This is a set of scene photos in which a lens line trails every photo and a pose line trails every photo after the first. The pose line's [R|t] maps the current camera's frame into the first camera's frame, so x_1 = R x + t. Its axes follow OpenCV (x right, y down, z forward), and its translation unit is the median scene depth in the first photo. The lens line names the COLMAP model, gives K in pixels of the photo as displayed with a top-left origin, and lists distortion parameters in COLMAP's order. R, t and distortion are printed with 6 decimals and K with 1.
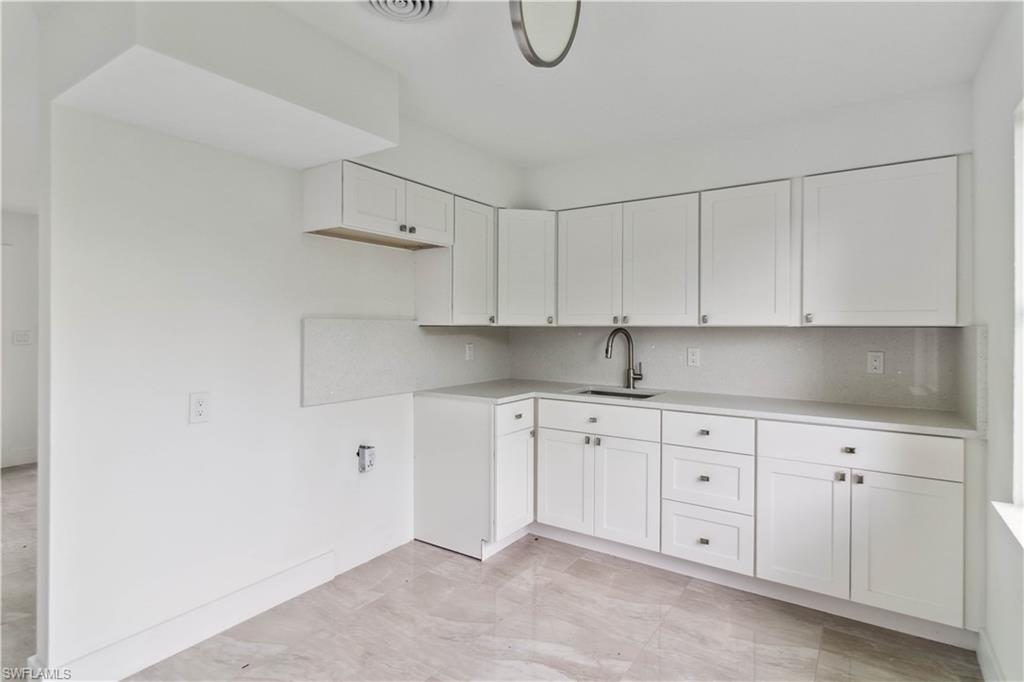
lens RADIAL K [[519.6, 0, 536.0], [0, 519.6, 326.1], [0, 0, 1]] dist [-0.003356, 0.000053]
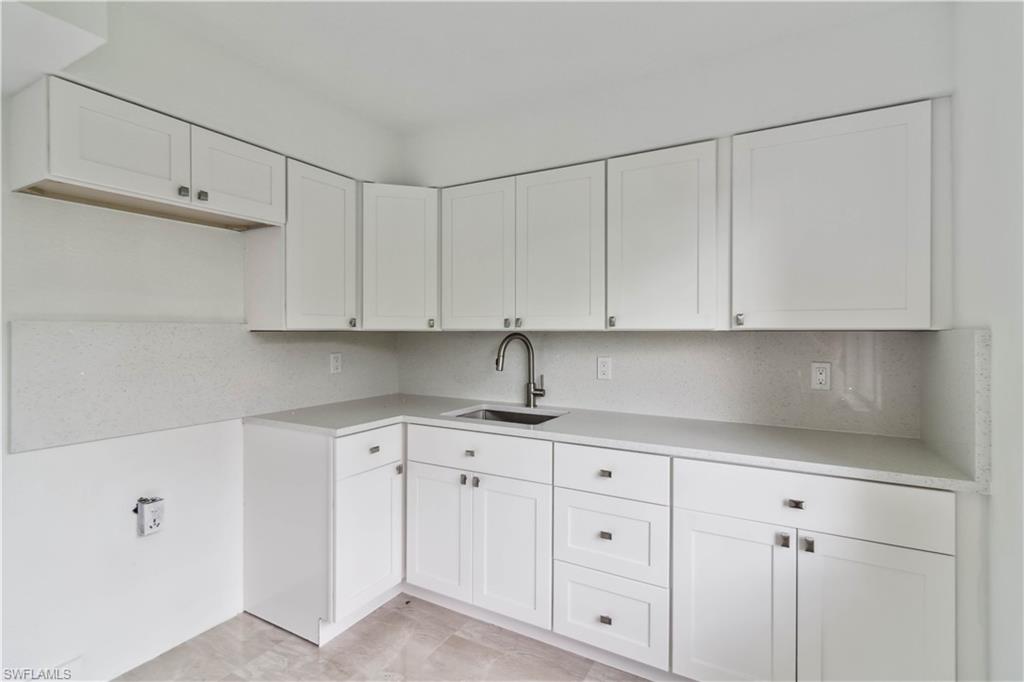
lens RADIAL K [[479.0, 0, 541.7], [0, 479.0, 330.4], [0, 0, 1]] dist [0.000788, 0.000694]
pose [[0.995912, -0.002546, 0.090293, 0.160057], [0.002595, 0.999997, -0.000424, -0.000021], [-0.090292, 0.000657, 0.995915, 0.302281]]
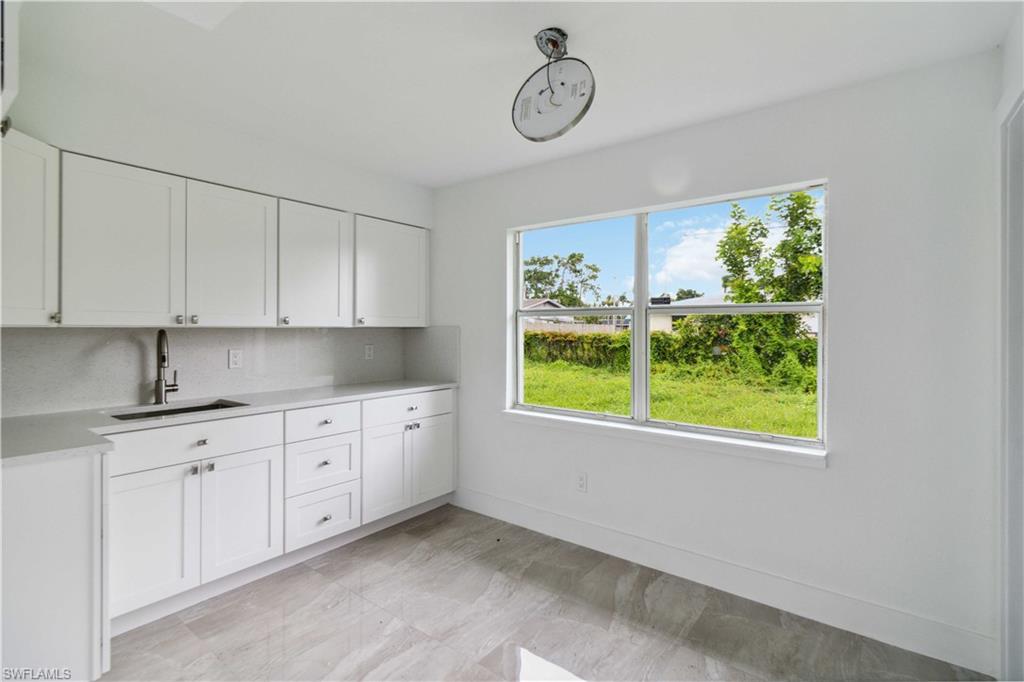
lens RADIAL K [[479.0, 0, 509.2], [0, 479.0, 330.5], [0, 0, 1]] dist [0.000788, 0.000694]
pose [[0.087258, -0.009027, 0.996145, -0.627569], [0.000131, 0.999959, 0.009050, -0.002015], [-0.996186, -0.000660, 0.087256, 0.479560]]
